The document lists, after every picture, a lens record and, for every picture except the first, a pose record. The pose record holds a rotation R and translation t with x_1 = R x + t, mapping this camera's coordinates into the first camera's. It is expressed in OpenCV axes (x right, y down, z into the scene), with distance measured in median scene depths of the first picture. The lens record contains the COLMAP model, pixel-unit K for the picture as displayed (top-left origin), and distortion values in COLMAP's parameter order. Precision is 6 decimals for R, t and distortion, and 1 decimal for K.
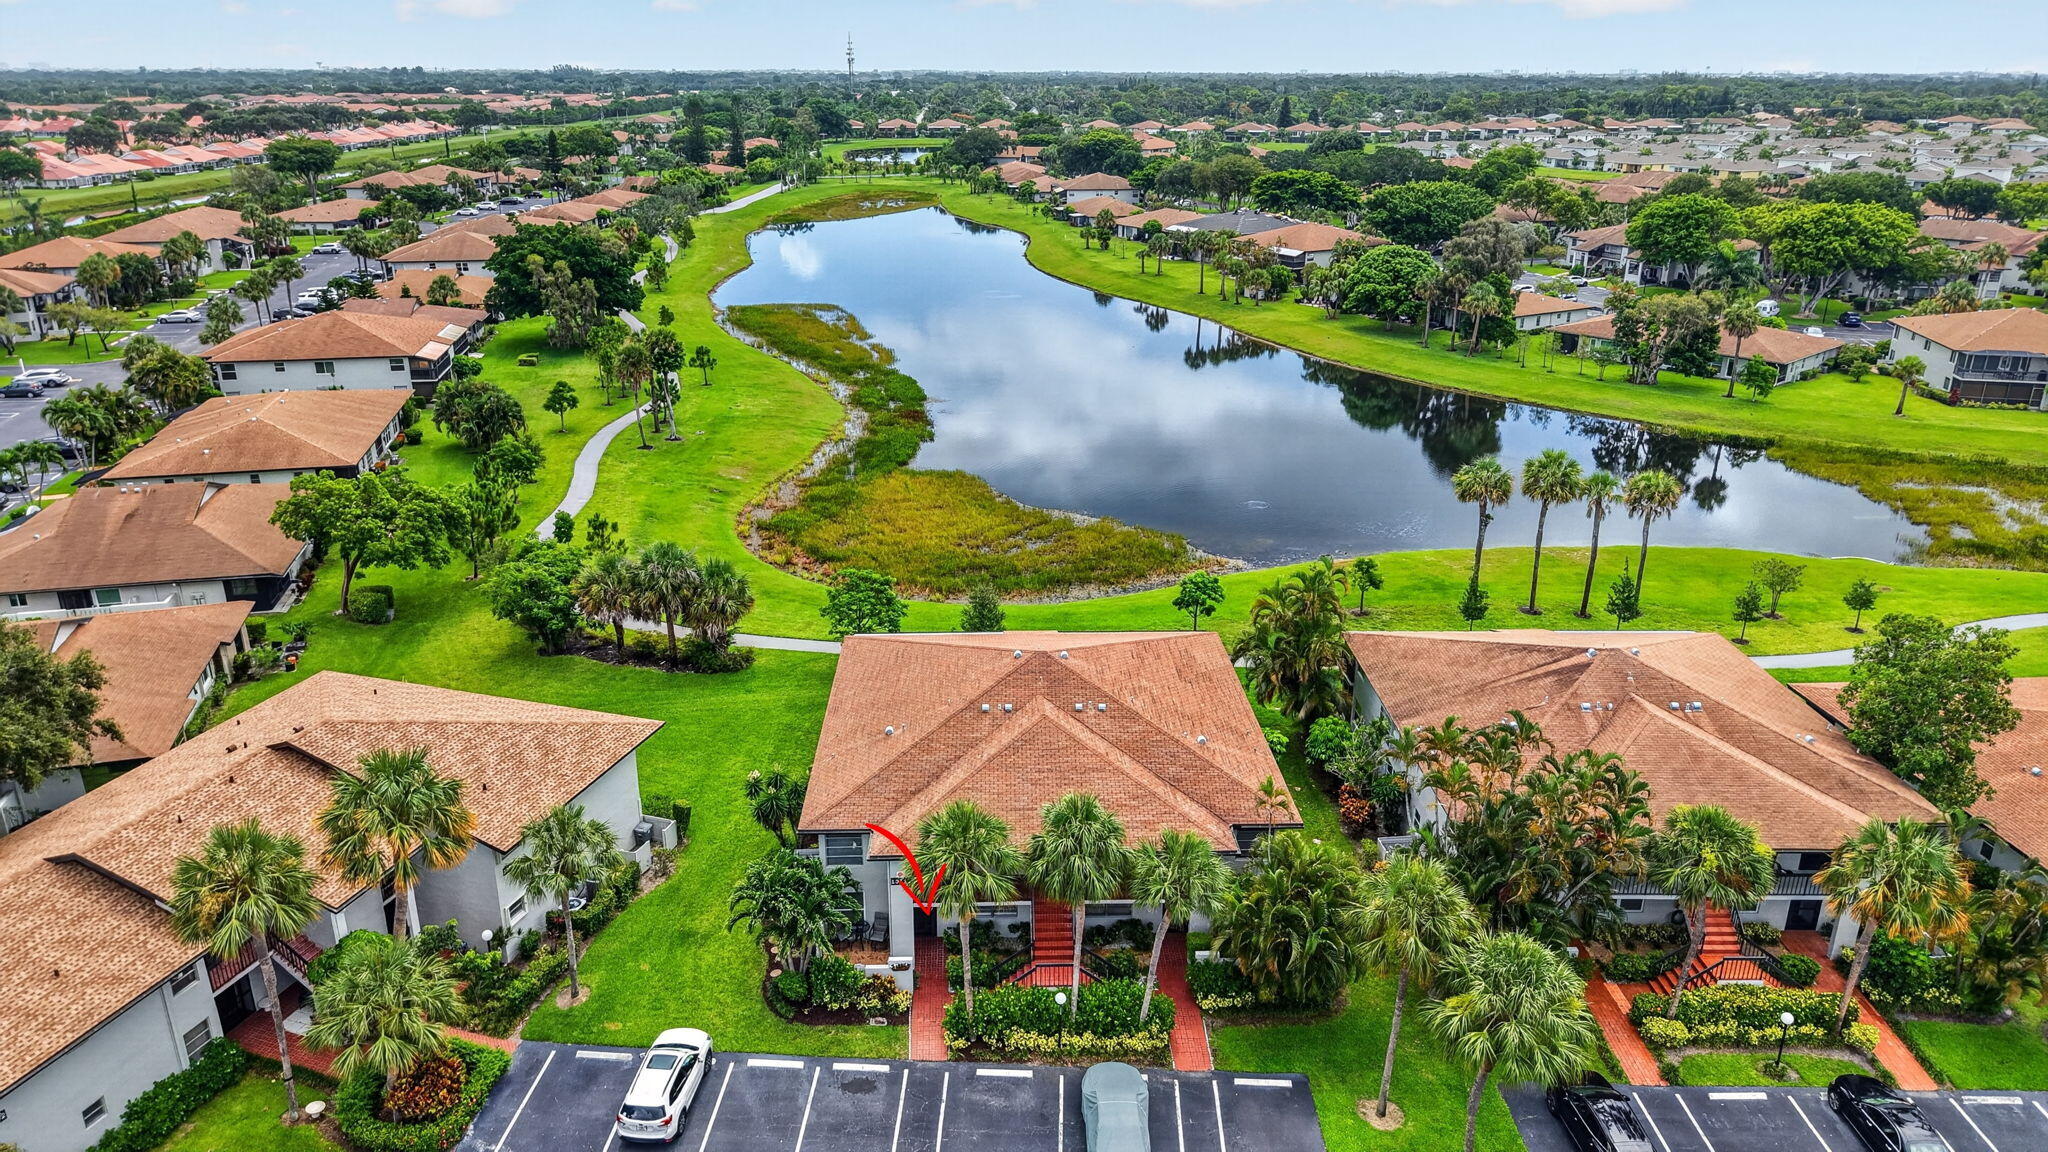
lens RADIAL K [[1357.8, 0, 1027.1], [0, 1357.8, 586.9], [0, 0, 1]] dist [0.027323, -0.032638]
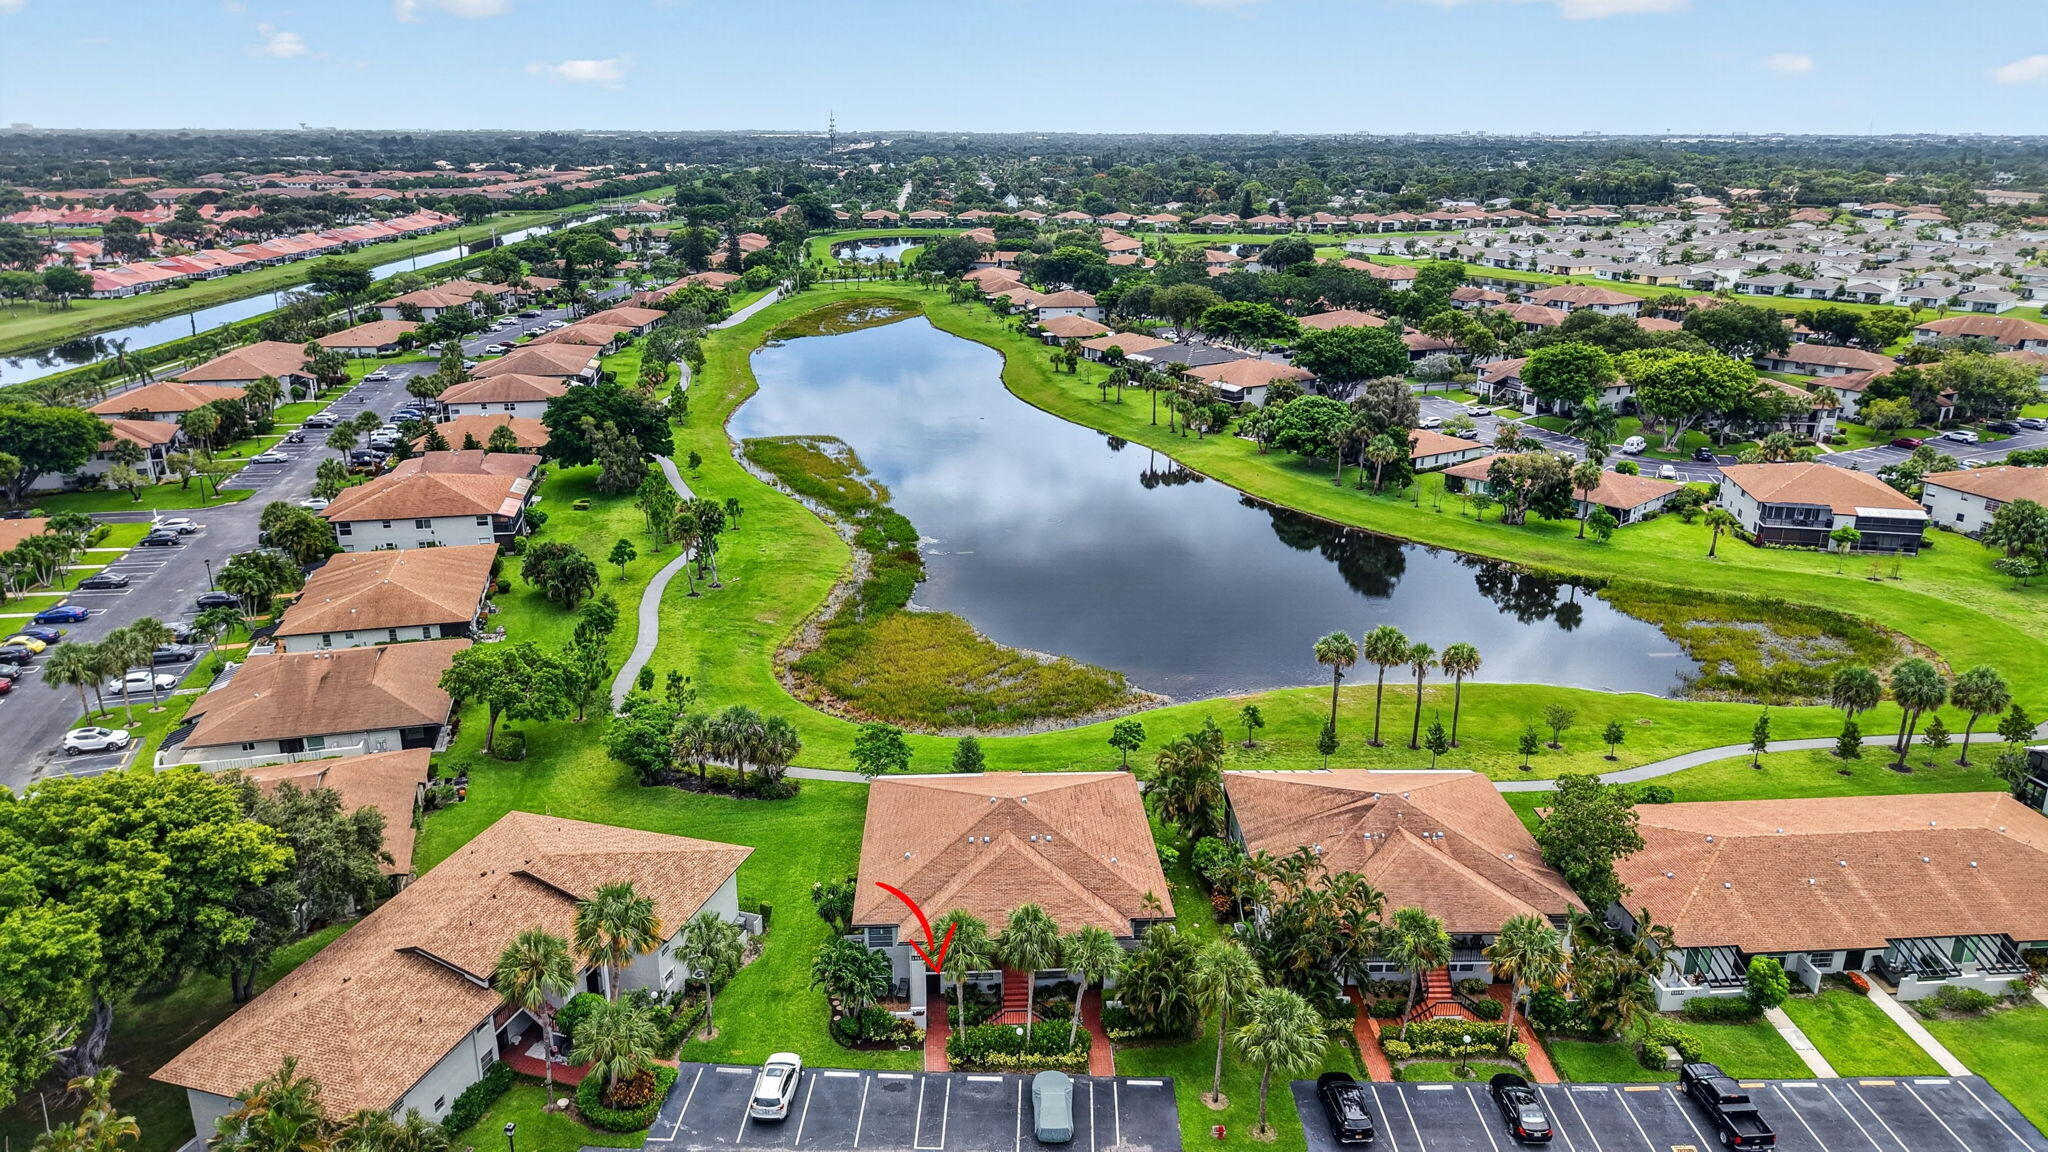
lens RADIAL K [[1357.8, 0, 1026.7], [0, 1357.8, 581.3], [0, 0, 1]] dist [0.027323, -0.032638]
pose [[0.999879, -0.004630, 0.014831, 0.008453], [0.005247, 0.999108, -0.041890, -0.115796], [-0.014624, 0.041963, 0.999012, -0.451579]]
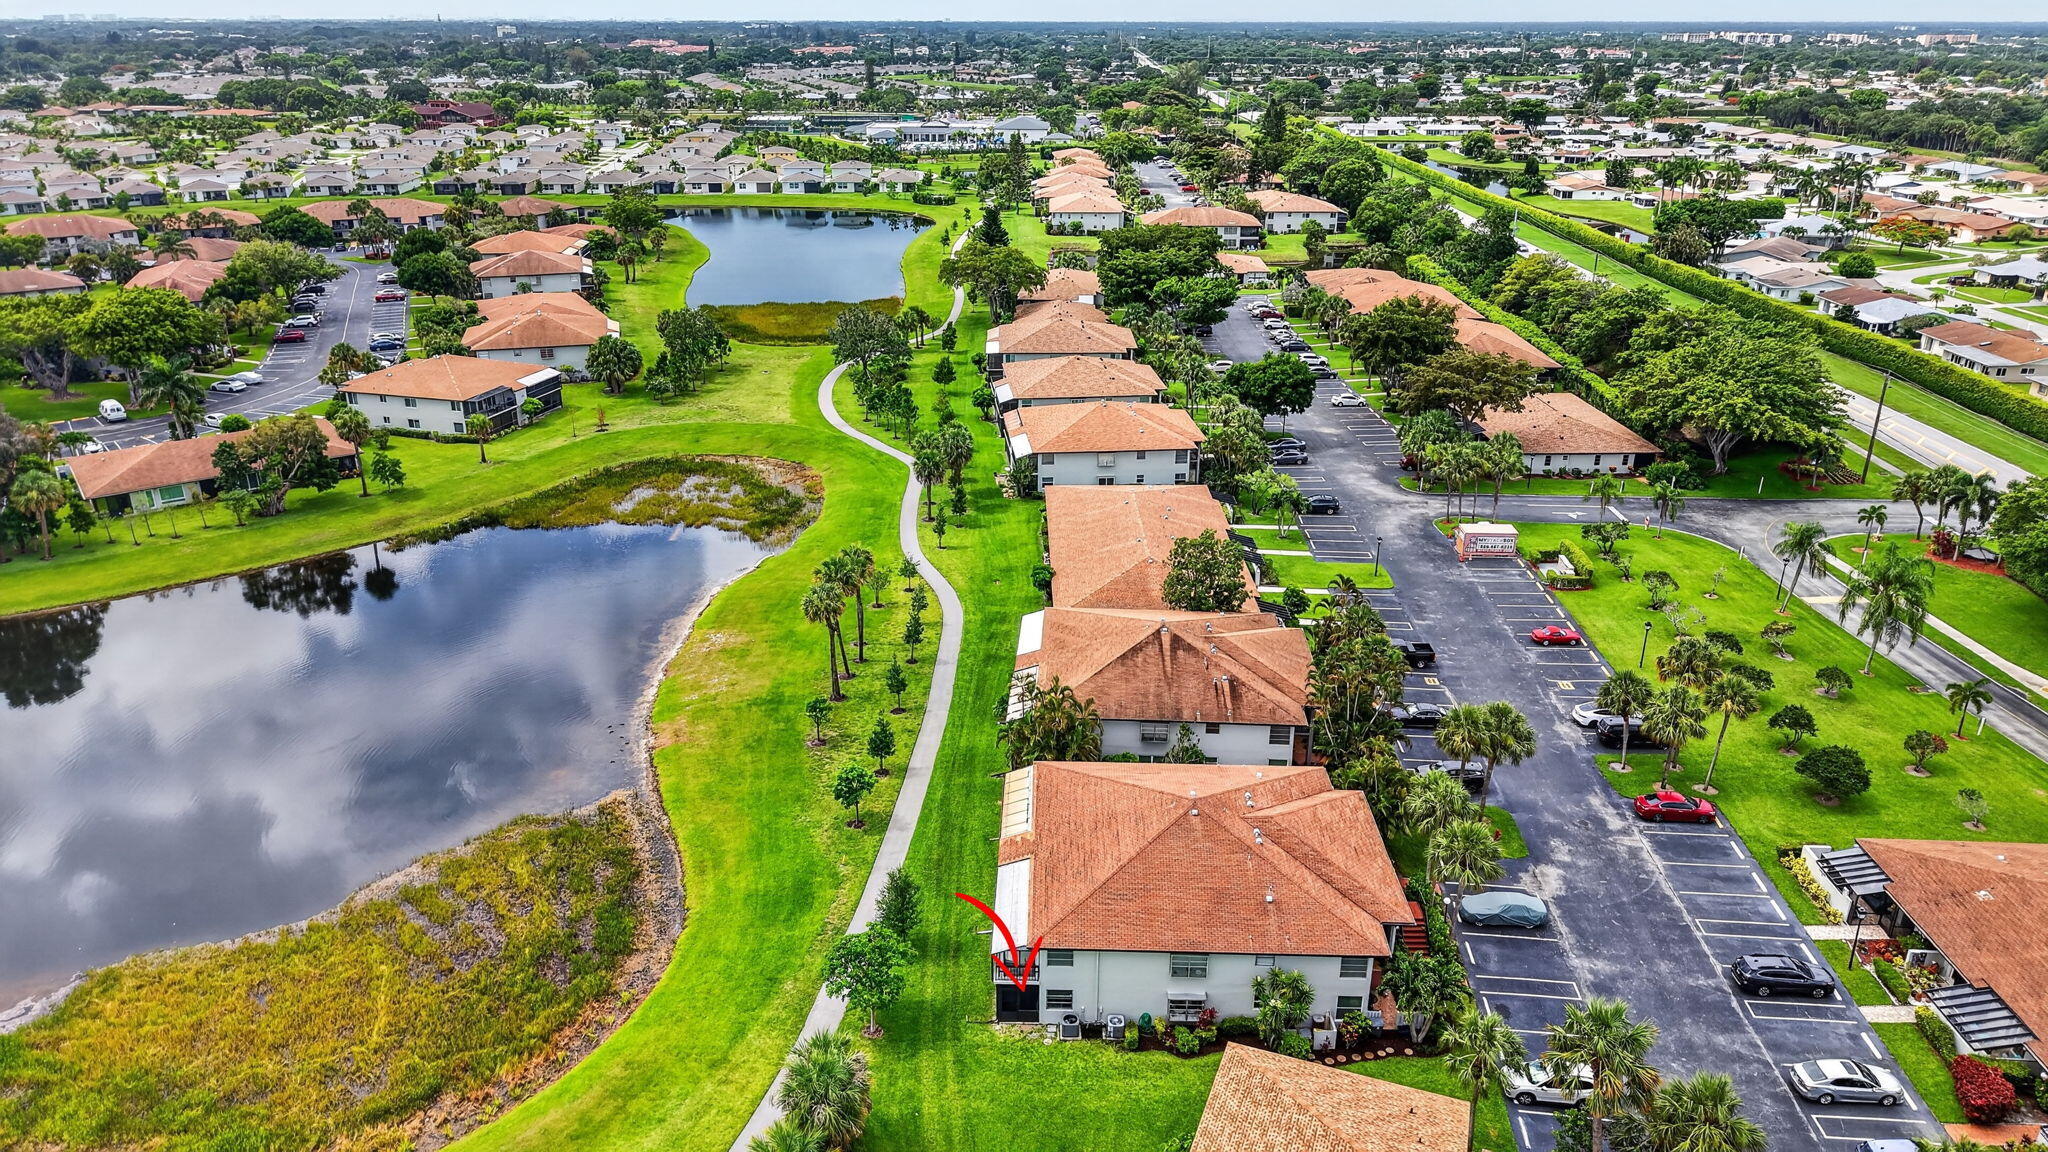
lens RADIAL K [[1357.8, 0, 1018.5], [0, 1357.8, 576.3], [0, 0, 1]] dist [0.027323, -0.032638]
pose [[0.061550, -0.379213, 0.923260, -1.021203], [0.351571, 0.873967, 0.335528, -0.580440], [-0.934136, 0.303940, 0.187113, 0.759665]]
